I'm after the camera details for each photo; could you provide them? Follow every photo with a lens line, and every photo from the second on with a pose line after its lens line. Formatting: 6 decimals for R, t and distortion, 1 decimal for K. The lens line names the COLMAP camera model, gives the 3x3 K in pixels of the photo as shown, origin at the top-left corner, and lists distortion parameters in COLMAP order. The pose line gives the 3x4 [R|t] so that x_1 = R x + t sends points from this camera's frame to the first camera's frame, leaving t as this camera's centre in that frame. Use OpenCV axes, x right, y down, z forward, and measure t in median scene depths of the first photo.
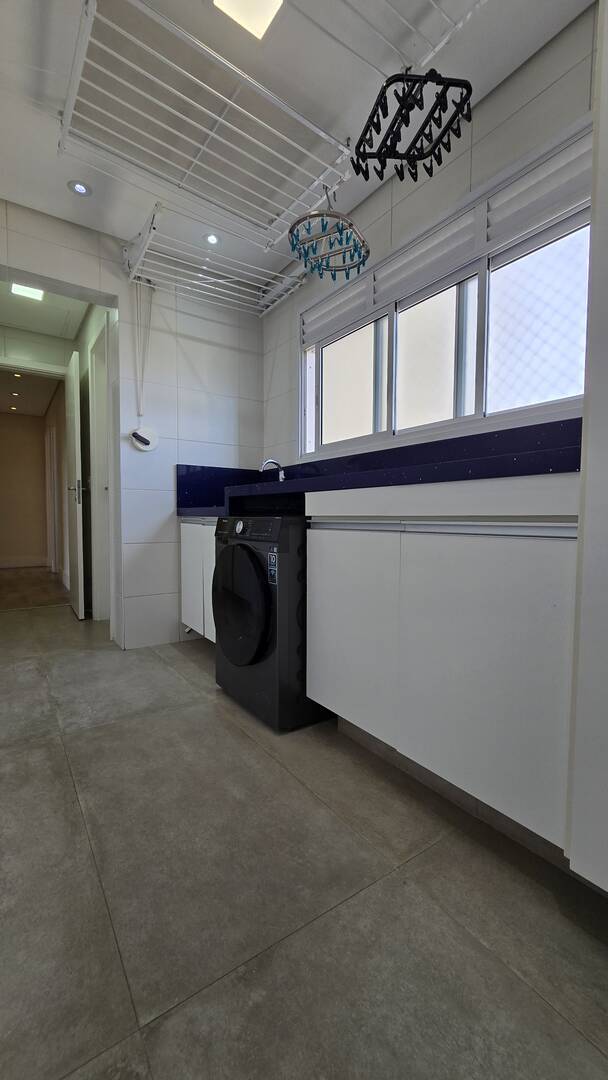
lens RADIAL K [[441.7, 0, 307.3], [0, 441.7, 542.4], [0, 0, 1]] dist [-0.008244, 0.003546]
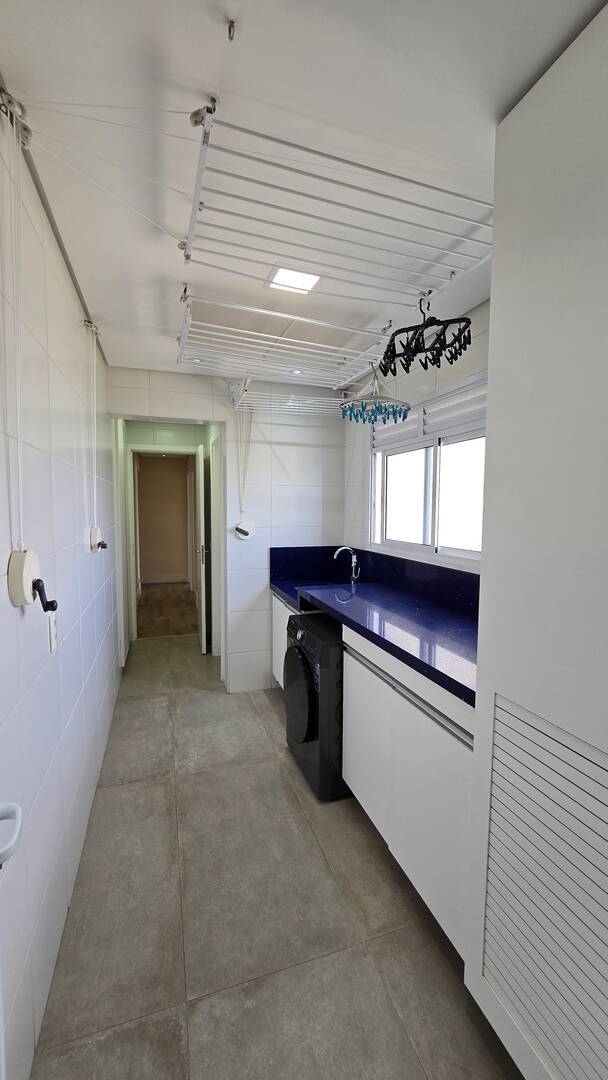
lens RADIAL K [[441.7, 0, 310.2], [0, 441.7, 537.4], [0, 0, 1]] dist [-0.008244, 0.003546]
pose [[0.960158, 0.020775, -0.278684, 0.248409], [-0.014837, 0.999616, 0.023399, -0.375317], [0.279063, -0.018332, 0.960098, -0.248356]]
